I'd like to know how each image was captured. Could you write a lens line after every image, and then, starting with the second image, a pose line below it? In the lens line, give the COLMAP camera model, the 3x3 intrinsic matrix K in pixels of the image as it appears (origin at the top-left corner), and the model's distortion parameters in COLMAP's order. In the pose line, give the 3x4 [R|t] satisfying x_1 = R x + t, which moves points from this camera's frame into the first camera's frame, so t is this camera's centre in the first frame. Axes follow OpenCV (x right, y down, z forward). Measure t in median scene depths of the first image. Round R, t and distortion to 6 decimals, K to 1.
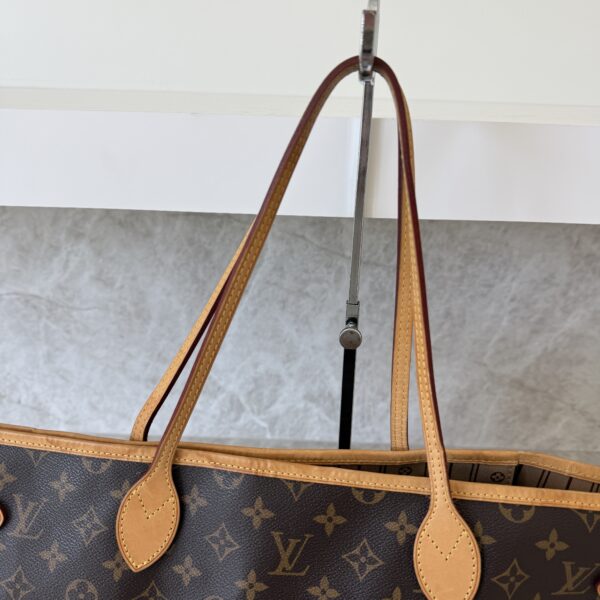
lens RADIAL K [[569.8, 0, 304.6], [0, 569.8, 309.8], [0, 0, 1]] dist [0.147716, -0.377225]
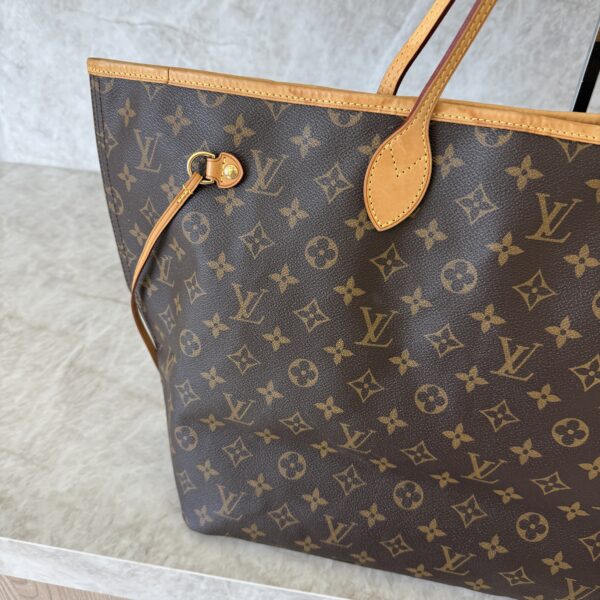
lens RADIAL K [[577.4, 0, 300.0], [0, 577.4, 300.0], [0, 0, 1]] dist [0.059895, -0.150436]
pose [[0.990879, 0.085562, -0.104101, -0.127092], [-0.051128, 0.953498, 0.297032, 0.113082], [0.124675, -0.289001, 0.949176, 0.003627]]
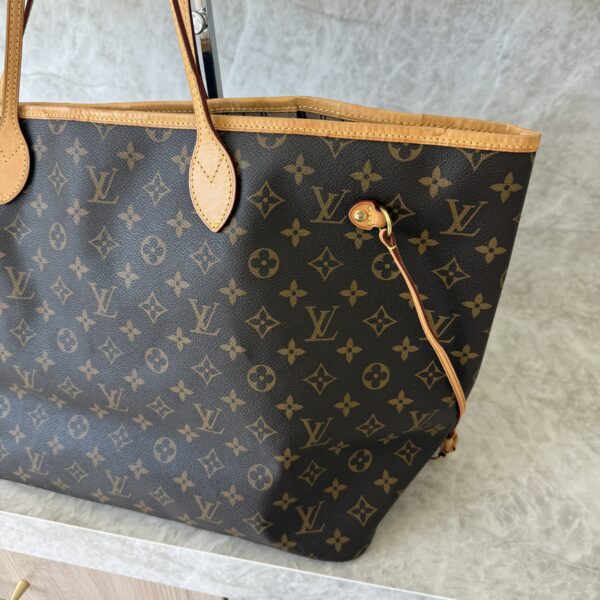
lens RADIAL K [[579.1, 0, 291.3], [0, 579.1, 300.1], [0, 0, 1]] dist [-0.011782, -0.018096]
pose [[0.974328, 0.046143, -0.220355, 0.251519], [0.006800, 0.972293, 0.233666, 0.147353], [0.225032, -0.229166, 0.947018, -0.046754]]
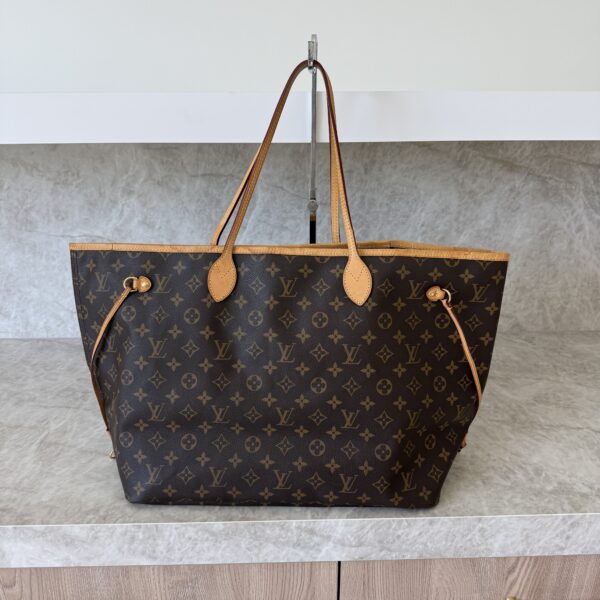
lens RADIAL K [[551.1, 0, 300.4], [0, 551.1, 303.6], [0, 0, 1]] dist [0.165160, -0.377975]
pose [[0.998098, -0.046965, 0.039938, -0.026210], [0.048043, 0.998494, -0.026477, 0.213537], [-0.038634, 0.028346, 0.998851, -0.438902]]
